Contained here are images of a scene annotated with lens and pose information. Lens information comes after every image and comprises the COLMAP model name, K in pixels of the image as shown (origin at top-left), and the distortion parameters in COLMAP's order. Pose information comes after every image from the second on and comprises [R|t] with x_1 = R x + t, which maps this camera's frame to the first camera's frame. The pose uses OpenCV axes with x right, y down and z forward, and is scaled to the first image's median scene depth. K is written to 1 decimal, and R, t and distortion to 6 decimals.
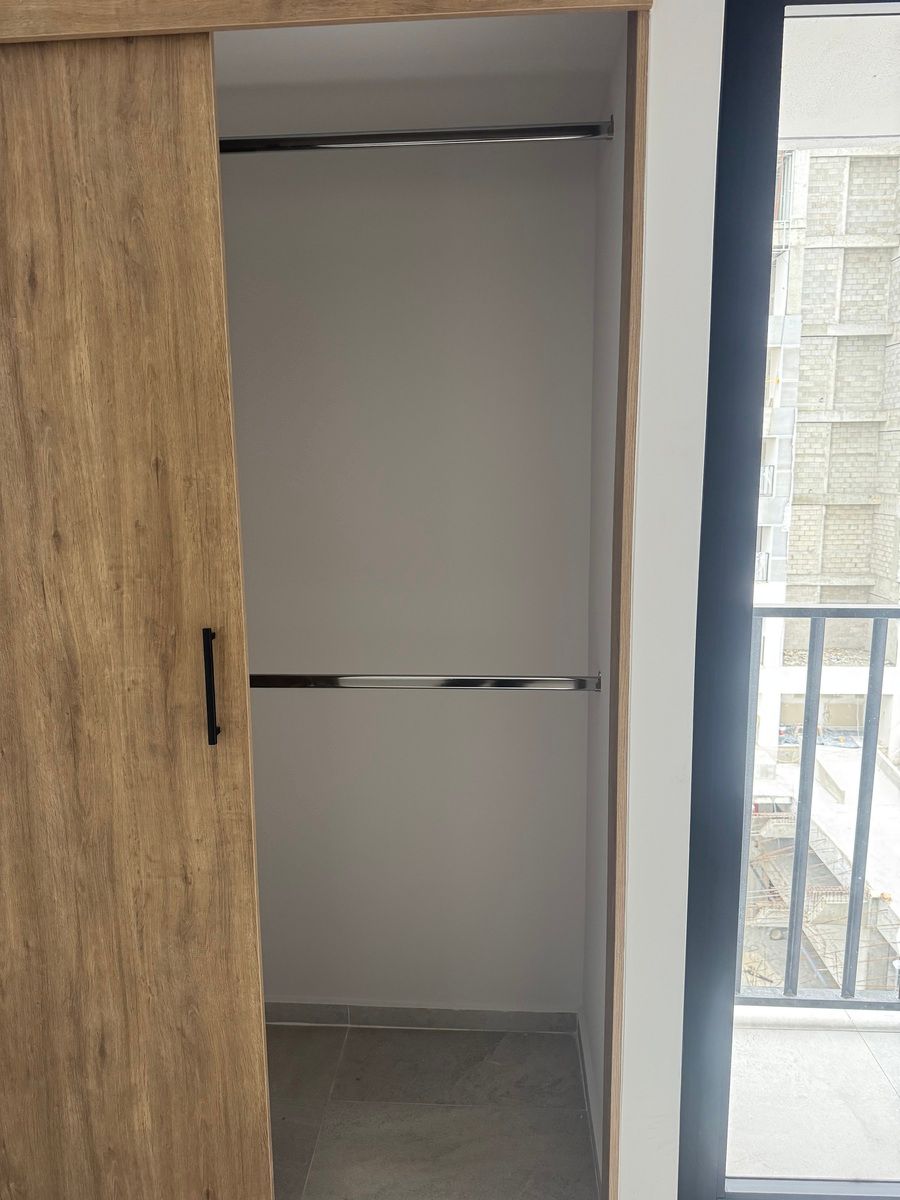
lens RADIAL K [[850.9, 0, 464.1], [0, 850.9, 617.4], [0, 0, 1]] dist [0.025493, -0.029308]
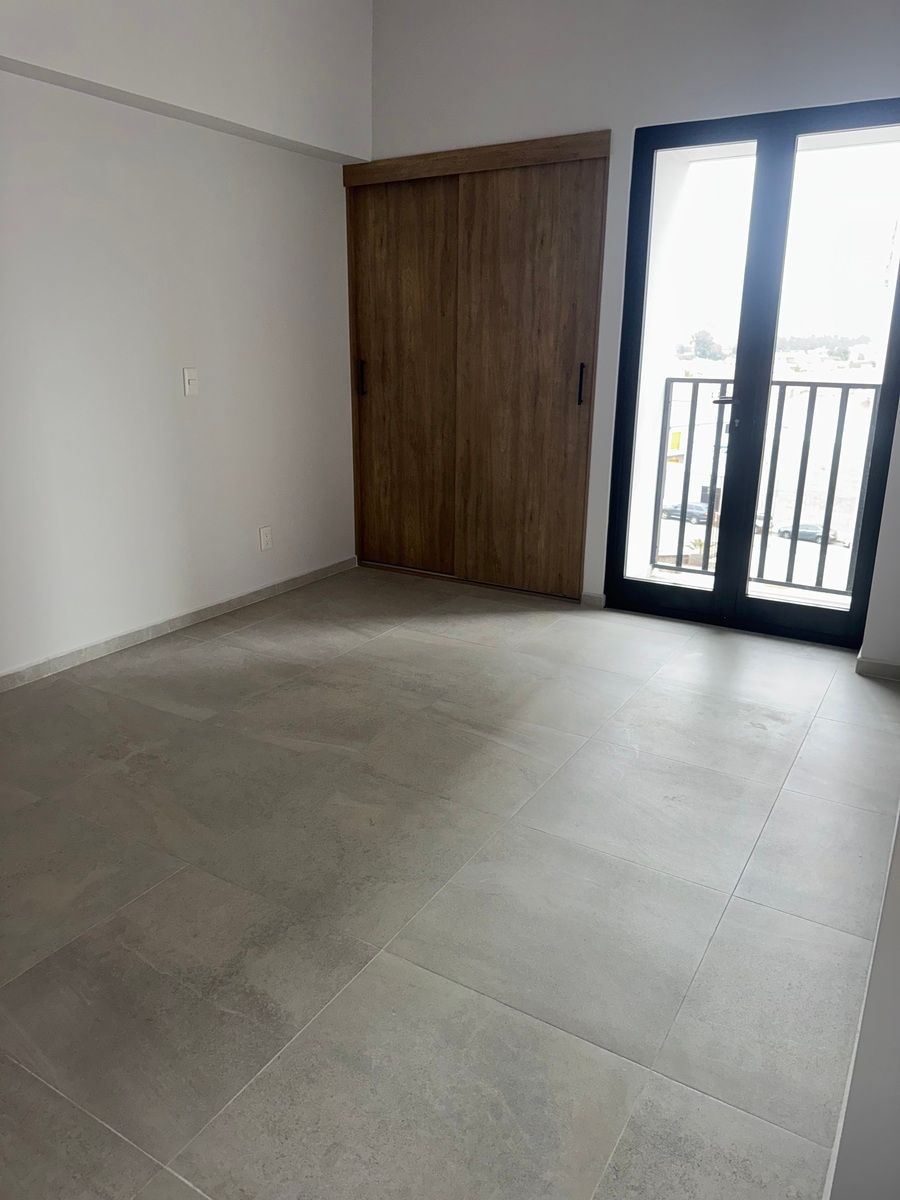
lens RADIAL K [[850.9, 0, 452.0], [0, 850.9, 610.8], [0, 0, 1]] dist [0.025493, -0.029308]
pose [[0.883718, 0.157773, -0.440624, 0.700871], [-0.098886, 0.983156, 0.153709, 0.424649], [0.457453, -0.092264, 0.884434, -1.806353]]
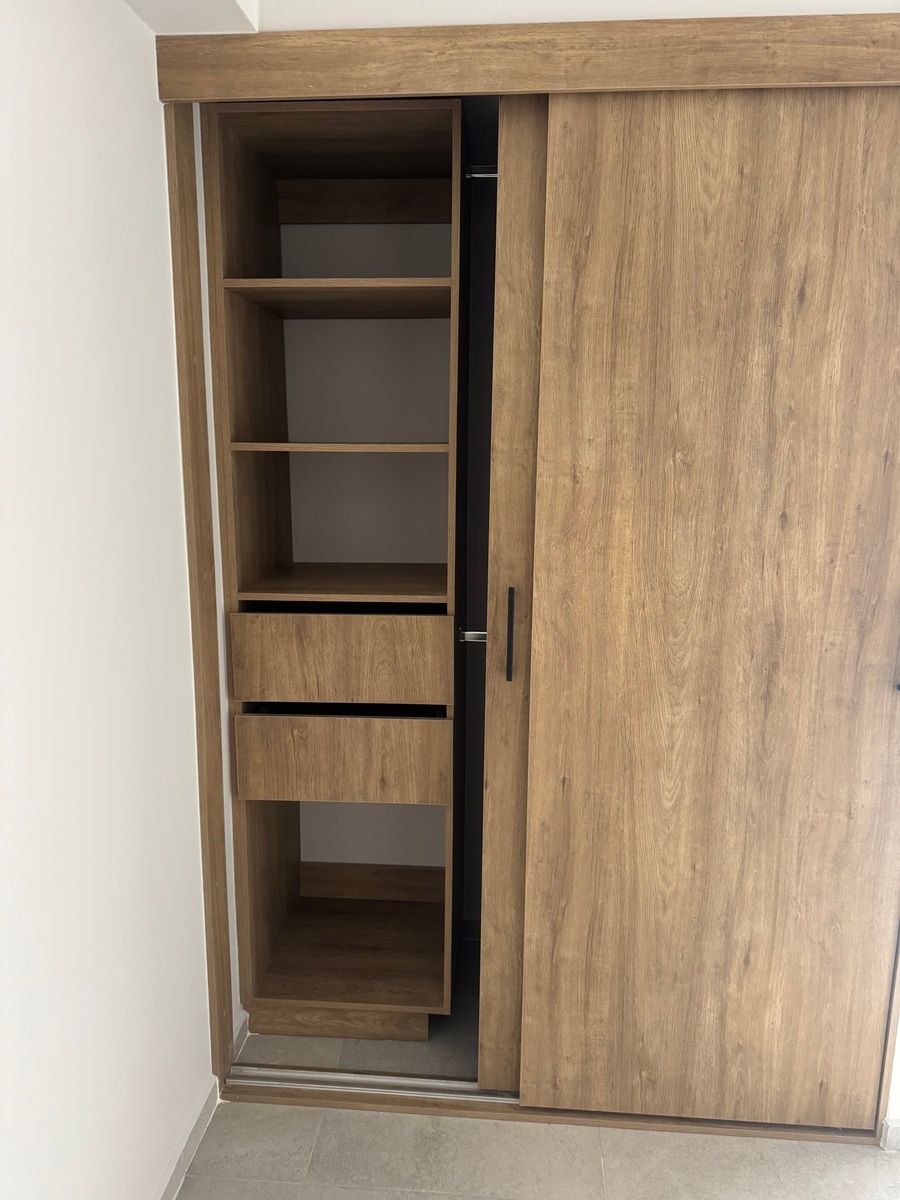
lens RADIAL K [[850.9, 0, 445.5], [0, 850.9, 593.6], [0, 0, 1]] dist [0.025493, -0.029308]
pose [[0.999719, 0.023698, -0.001123, -0.894869], [-0.023655, 0.999280, 0.029679, -0.013864], [0.001826, -0.029644, 0.999559, -0.151196]]
